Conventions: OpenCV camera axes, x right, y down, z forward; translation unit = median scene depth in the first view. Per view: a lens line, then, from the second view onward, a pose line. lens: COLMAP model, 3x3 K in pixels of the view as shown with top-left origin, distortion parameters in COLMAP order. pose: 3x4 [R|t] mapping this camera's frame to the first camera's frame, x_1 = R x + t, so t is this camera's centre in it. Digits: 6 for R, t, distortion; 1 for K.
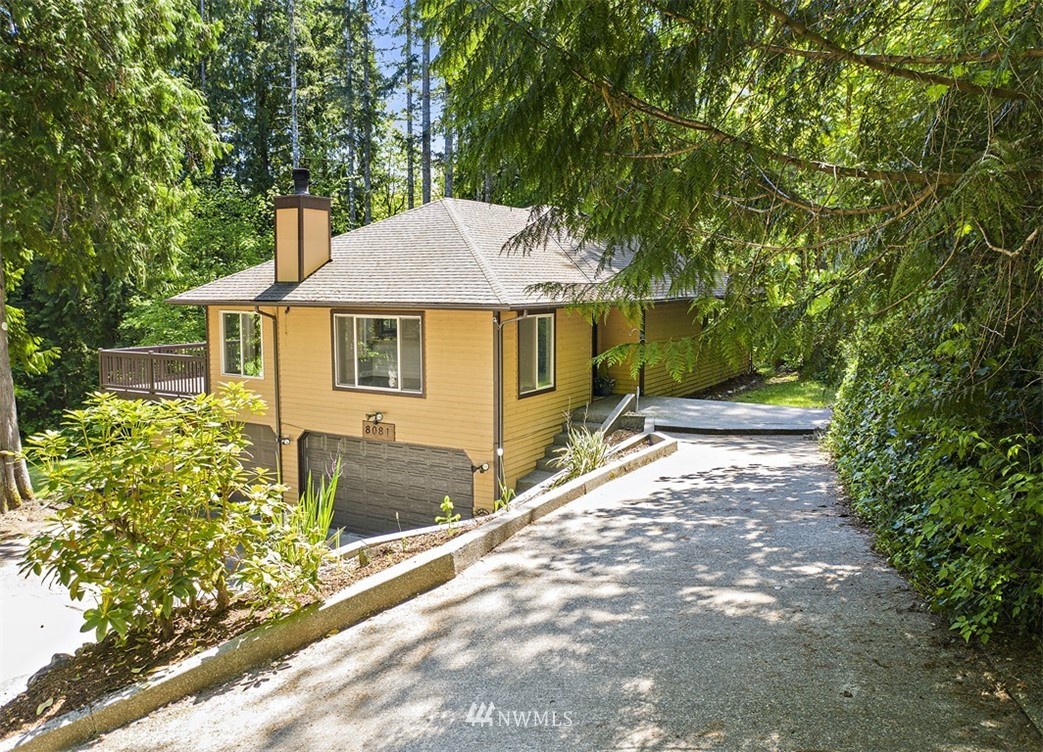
lens RADIAL K [[828.1, 0, 518.4], [0, 828.1, 355.5], [0, 0, 1]] dist [-0.008643, -0.001718]
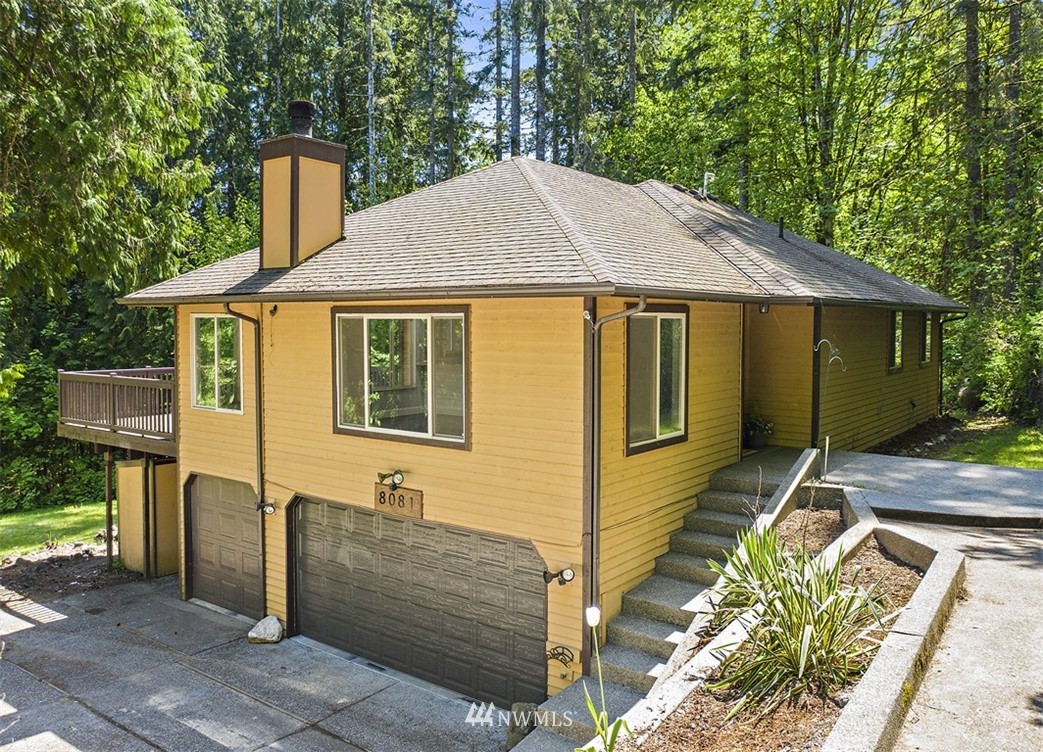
lens RADIAL K [[828.1, 0, 518.4], [0, 828.1, 355.5], [0, 0, 1]] dist [-0.008643, -0.001718]
pose [[0.993237, 0.007967, -0.115832, -0.008117], [-0.013540, 0.998784, -0.047414, 0.010315], [0.115313, 0.048662, 0.992137, 0.380299]]
